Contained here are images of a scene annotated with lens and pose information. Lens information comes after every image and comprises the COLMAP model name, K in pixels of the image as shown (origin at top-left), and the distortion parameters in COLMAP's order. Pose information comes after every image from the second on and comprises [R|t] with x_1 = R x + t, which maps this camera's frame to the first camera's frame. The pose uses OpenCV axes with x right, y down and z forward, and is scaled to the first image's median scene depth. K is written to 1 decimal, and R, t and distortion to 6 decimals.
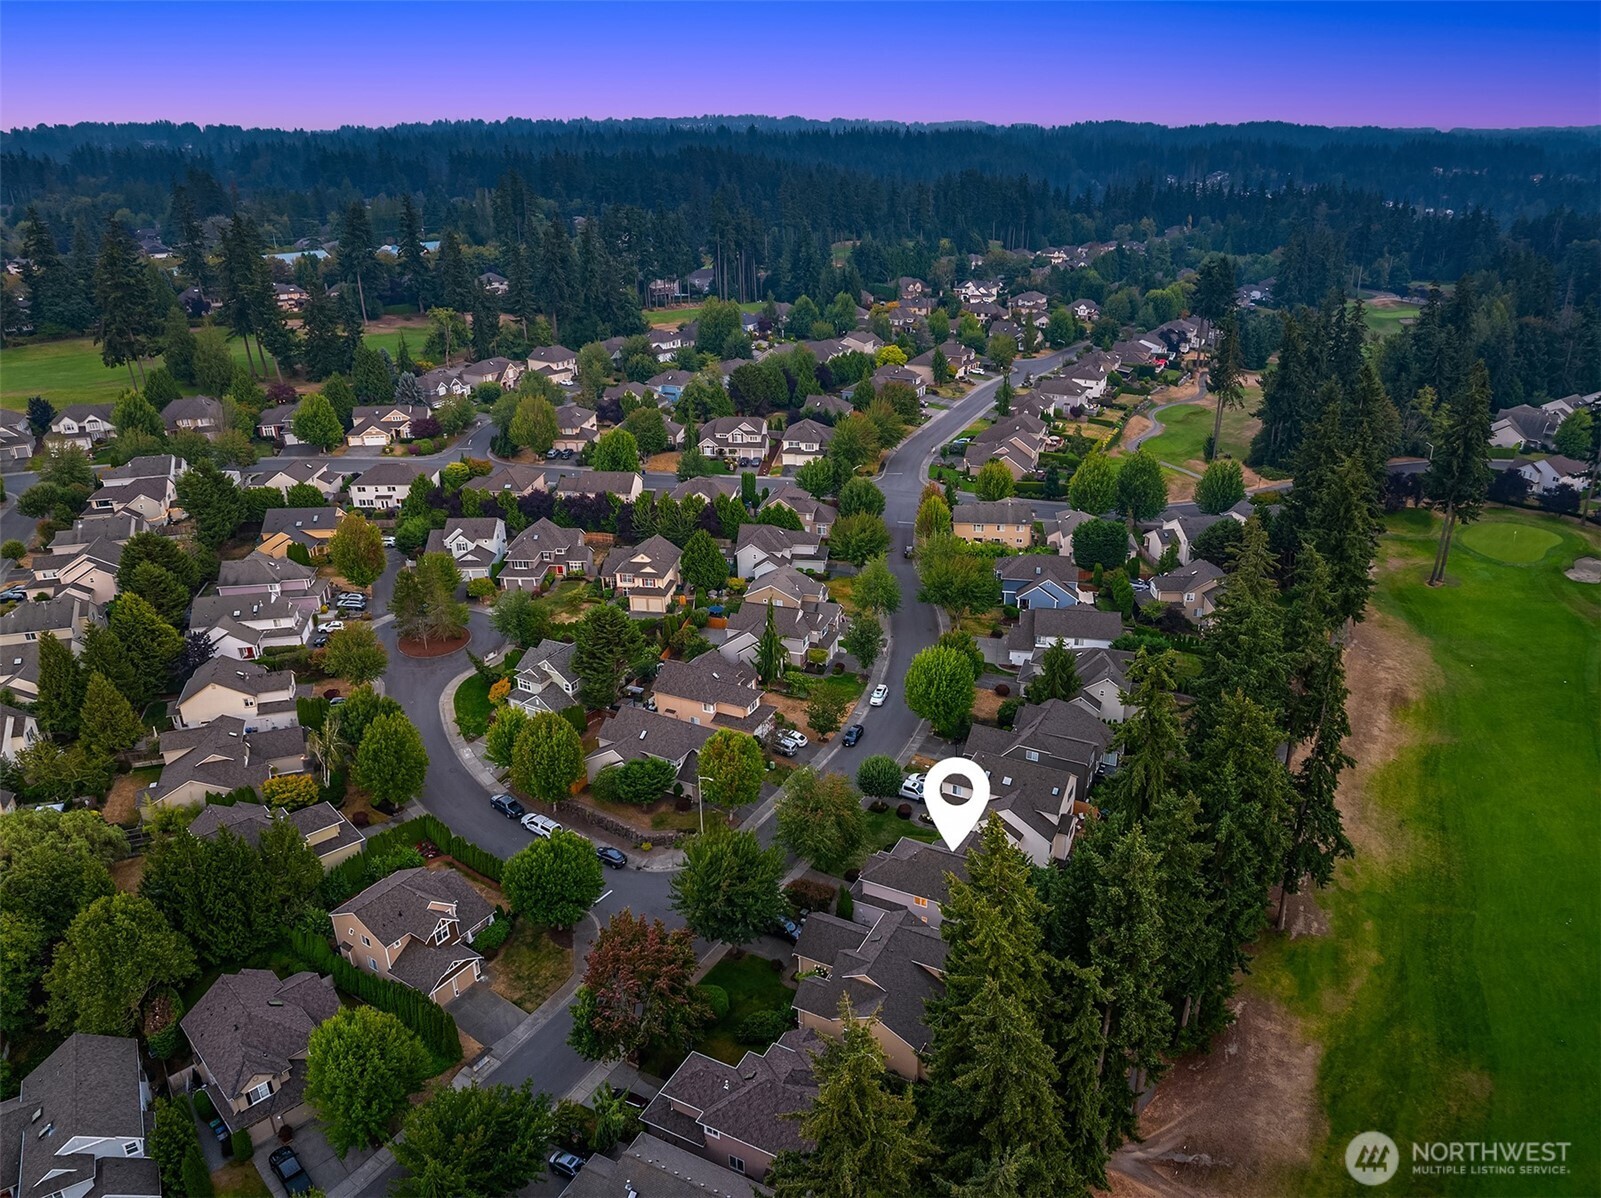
lens RADIAL K [[1068.9, 0, 830.4], [0, 1068.9, 595.3], [0, 0, 1]] dist [-0.030545, -0.004445]
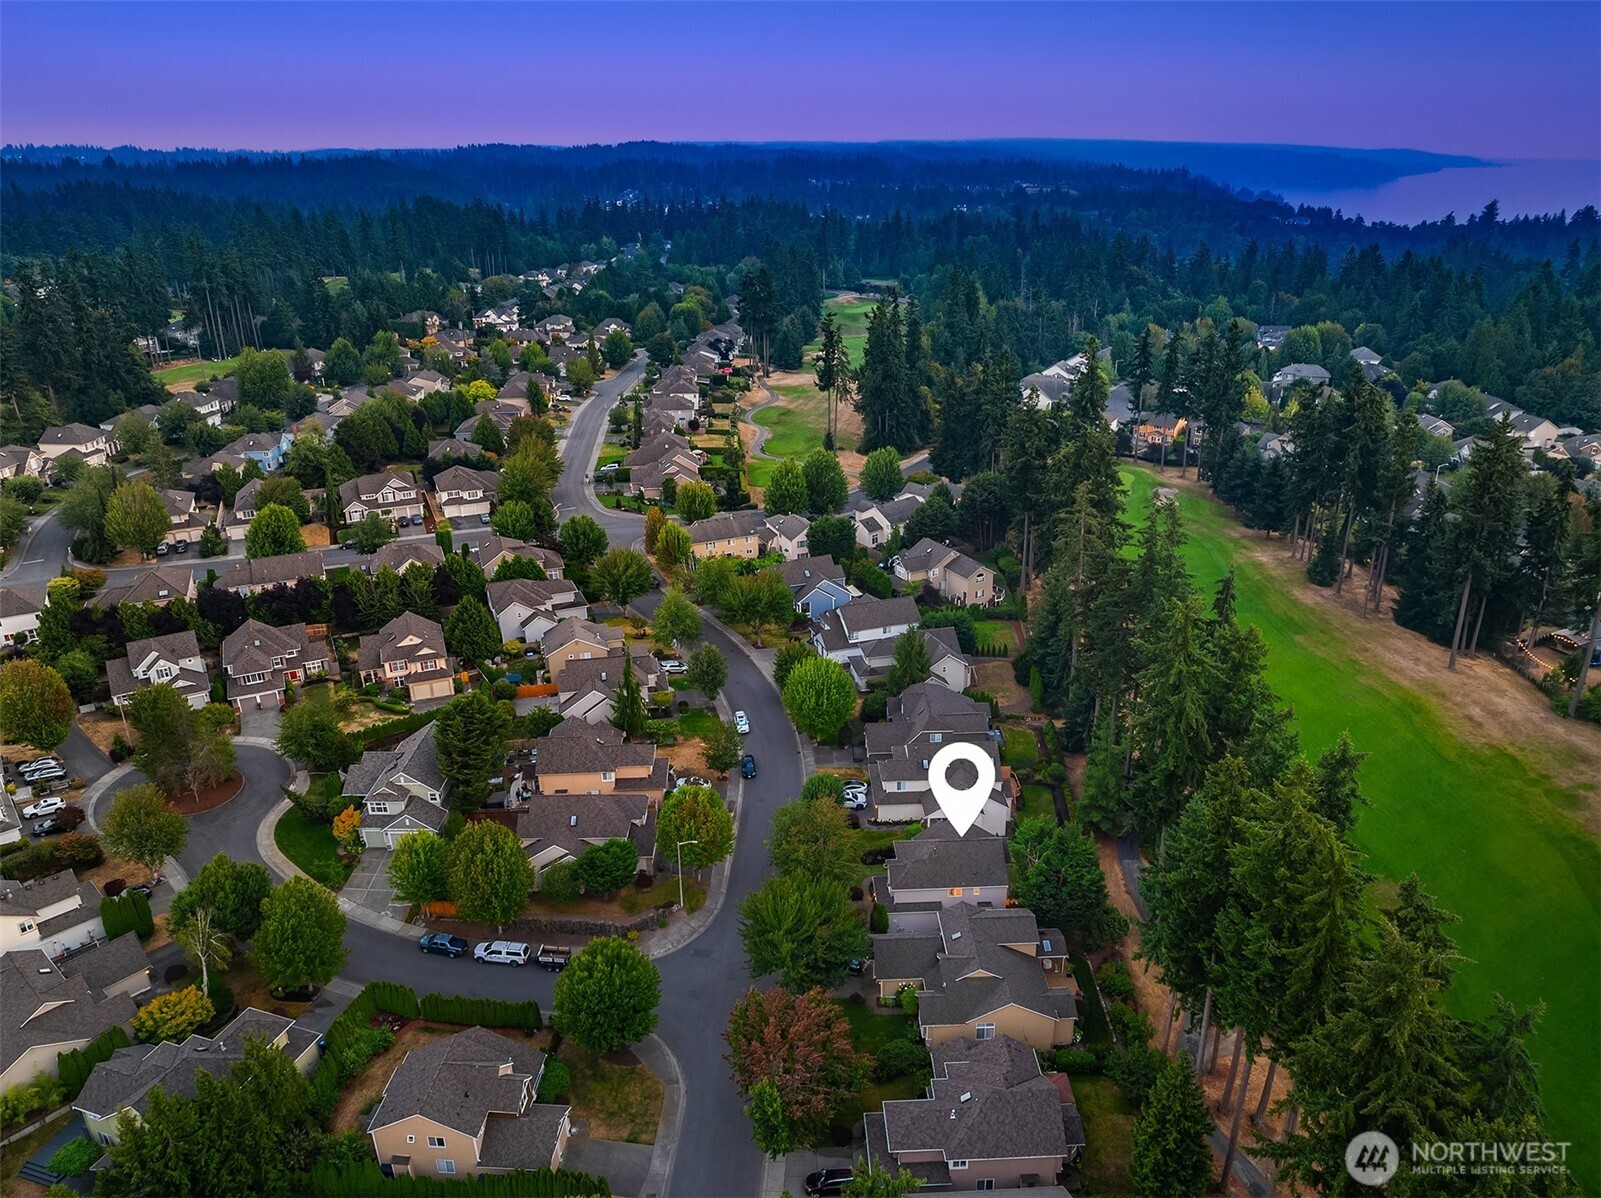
lens RADIAL K [[1068.9, 0, 830.4], [0, 1068.9, 595.3], [0, 0, 1]] dist [-0.030545, -0.004445]
pose [[0.880875, -0.187748, 0.434522, -0.206598], [0.195504, 0.980324, 0.027247, -0.022873], [-0.431089, 0.060950, 0.900249, 0.052556]]
